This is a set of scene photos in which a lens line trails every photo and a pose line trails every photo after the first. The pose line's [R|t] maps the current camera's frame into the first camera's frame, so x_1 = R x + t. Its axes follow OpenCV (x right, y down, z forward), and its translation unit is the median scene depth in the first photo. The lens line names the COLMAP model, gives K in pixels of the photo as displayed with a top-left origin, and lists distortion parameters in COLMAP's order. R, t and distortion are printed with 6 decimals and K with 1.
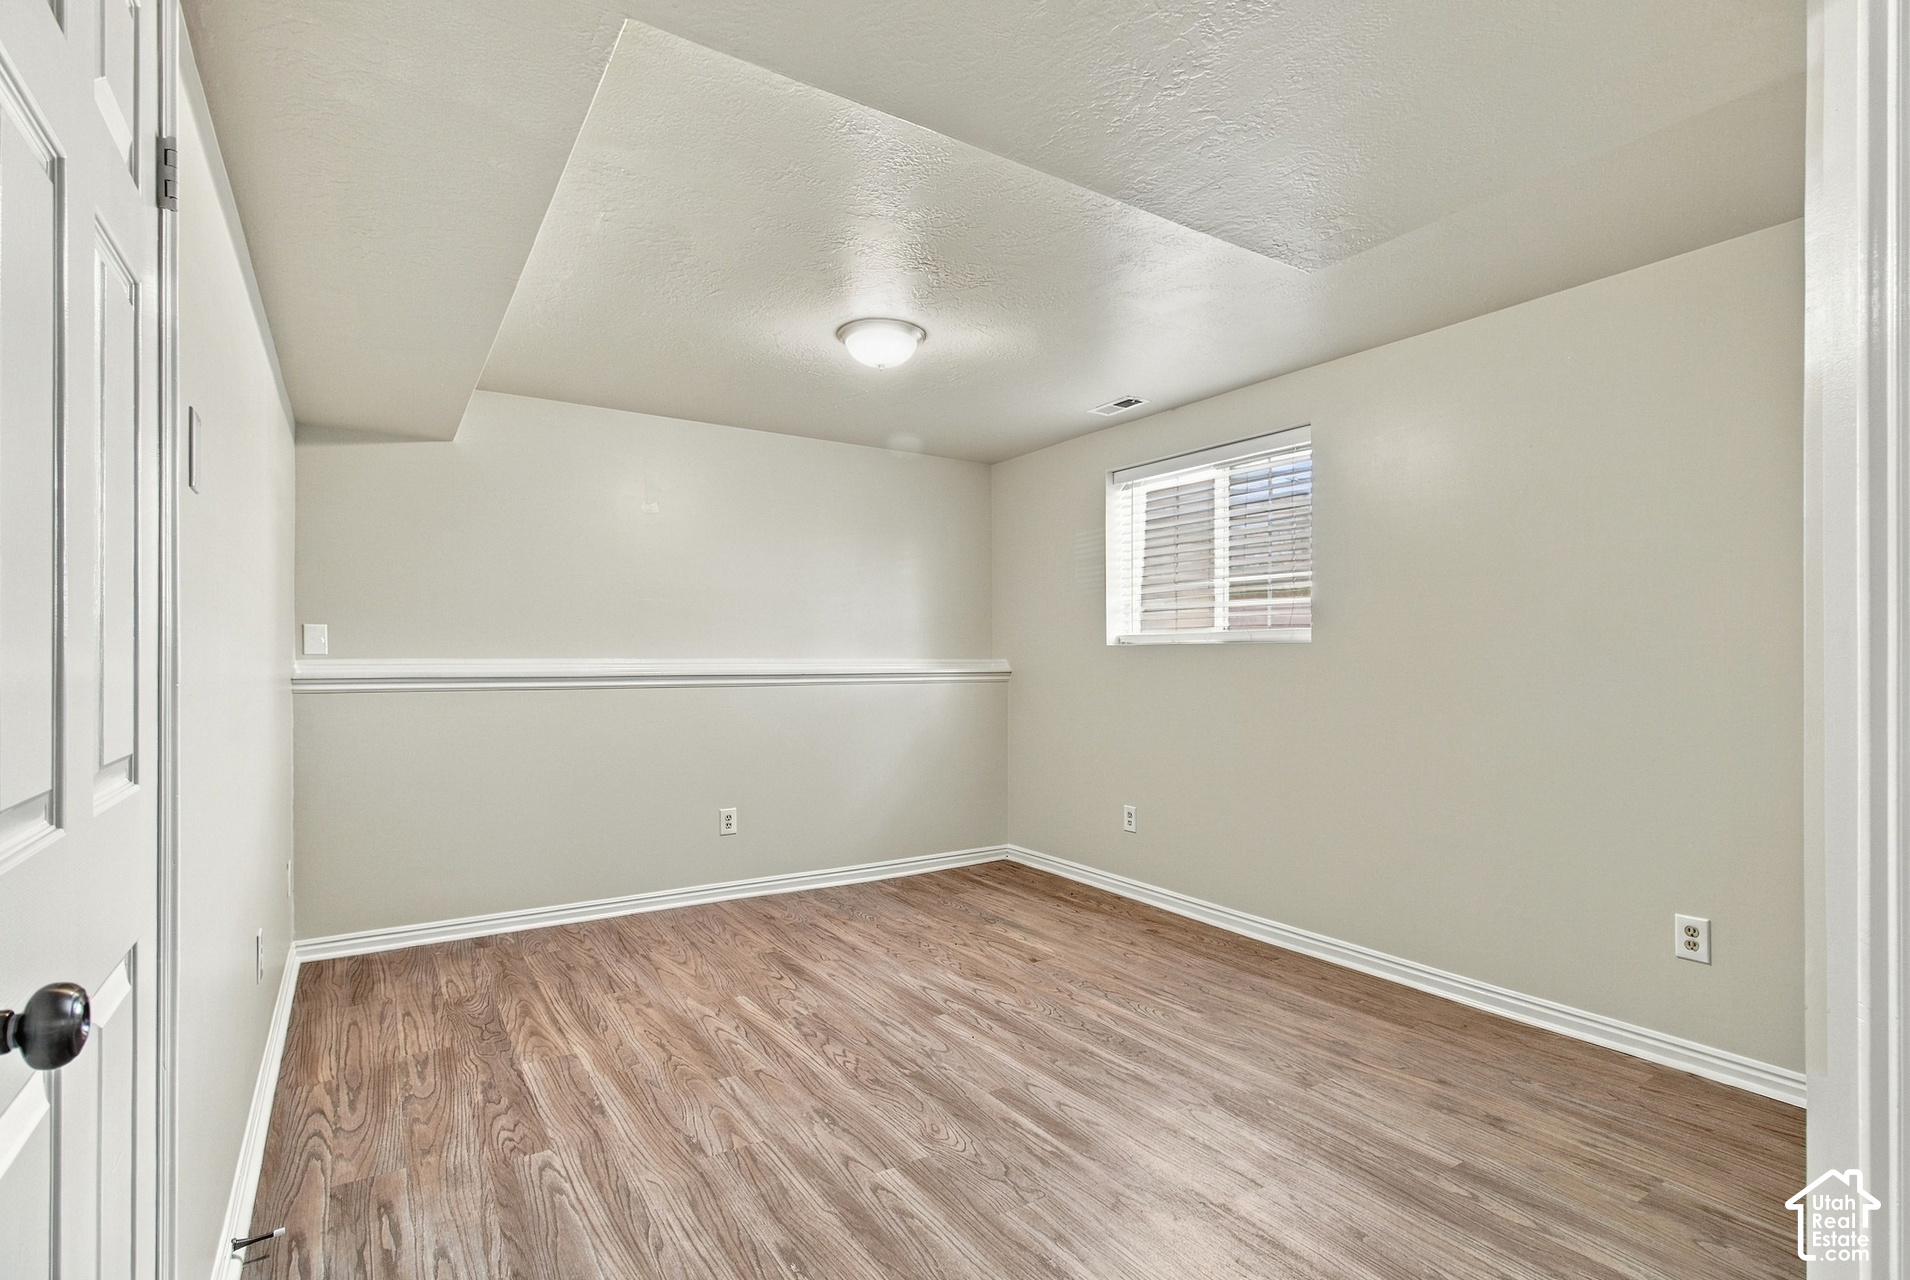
lens RADIAL K [[908.5, 0, 964.9], [0, 908.5, 651.2], [0, 0, 1]] dist [-0.008973, 0.000101]
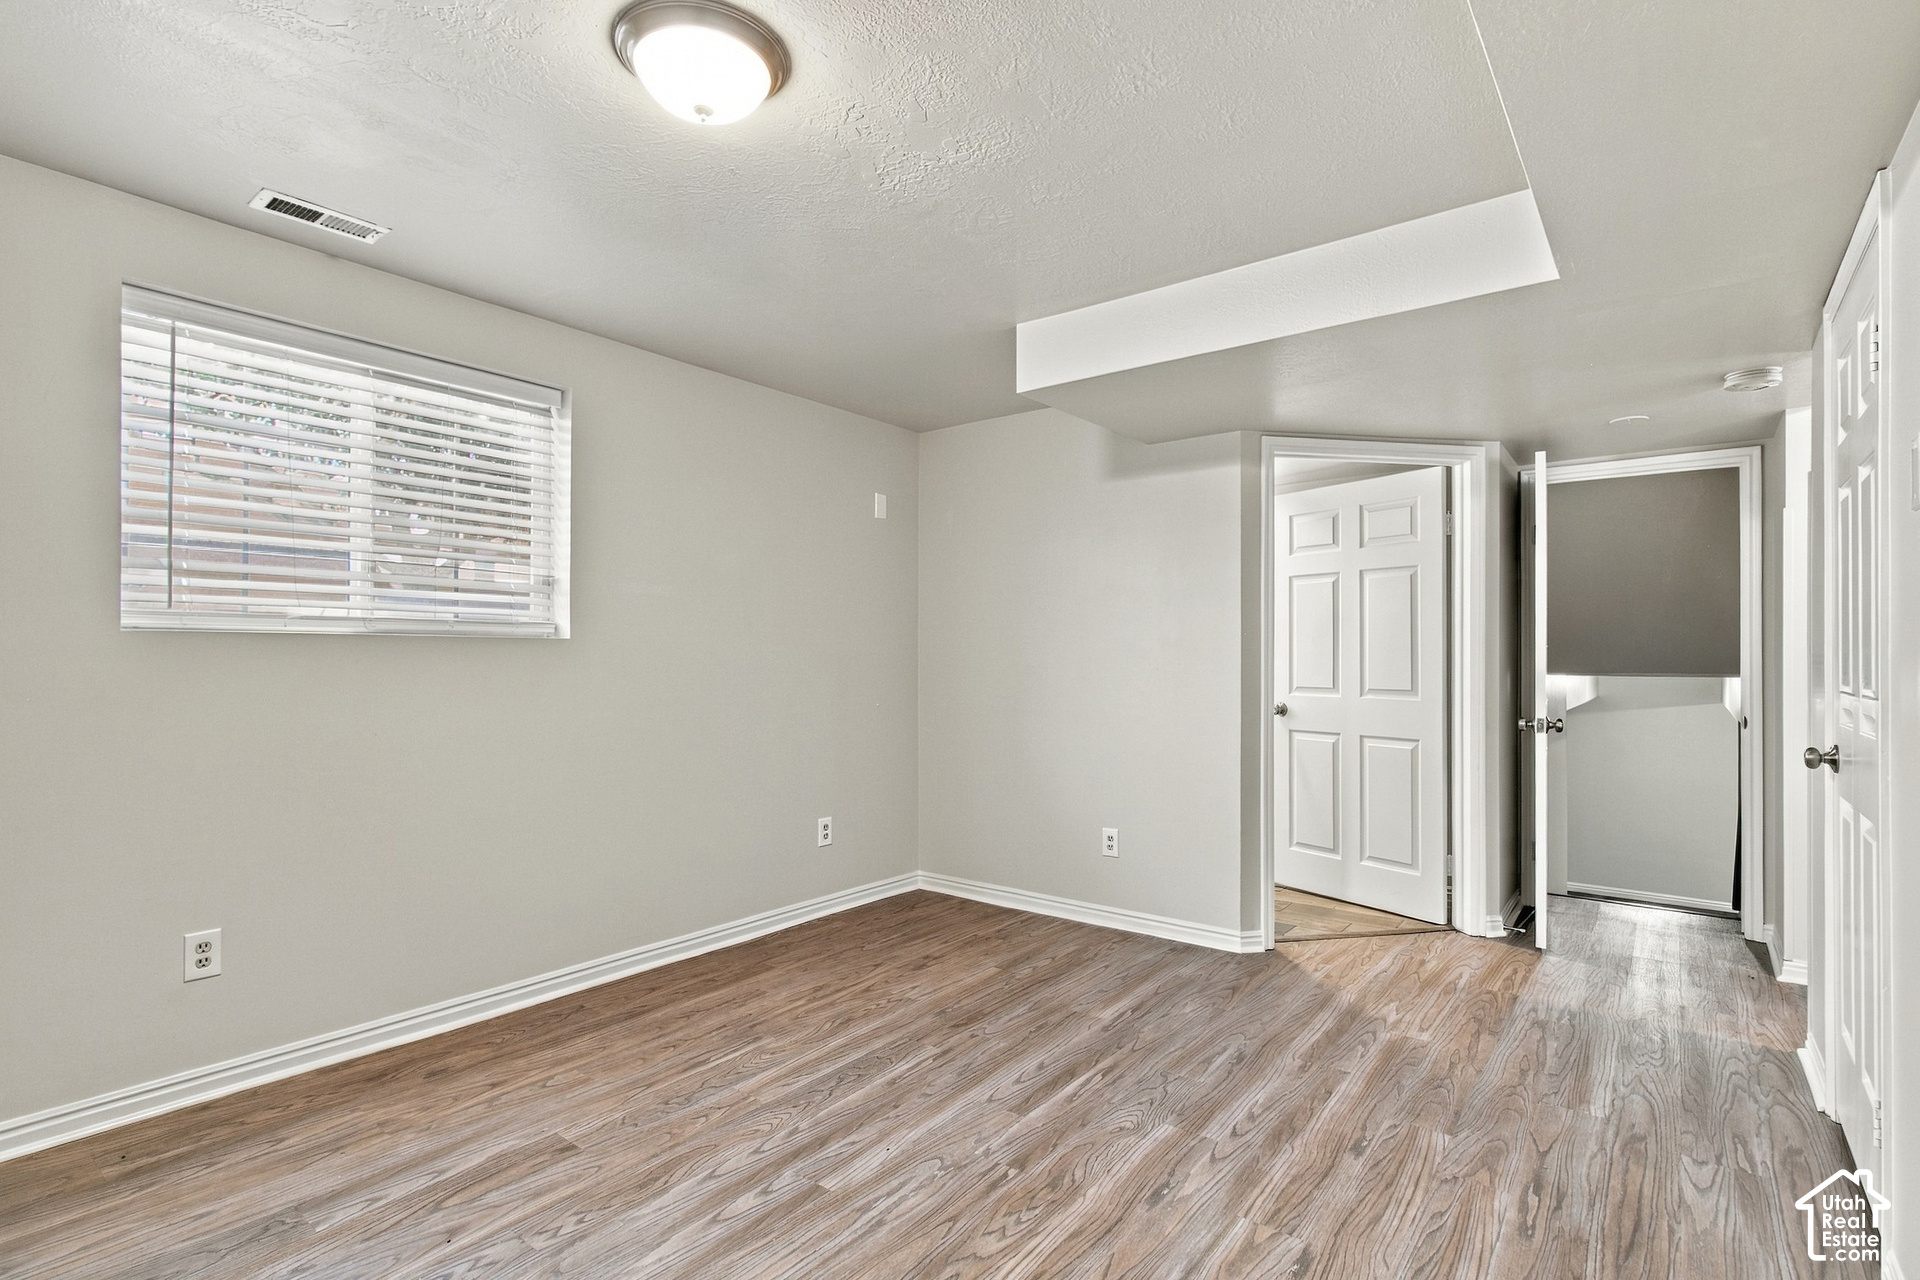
lens RADIAL K [[913.3, 0, 971.2], [0, 913.3, 647.2], [0, 0, 1]] dist [-0.008973, 0.000101]
pose [[-0.316599, 0.008547, 0.948521, -0.775522], [-0.007090, 0.999910, -0.011376, 0.011090], [-0.948533, -0.010327, -0.316510, 1.228367]]
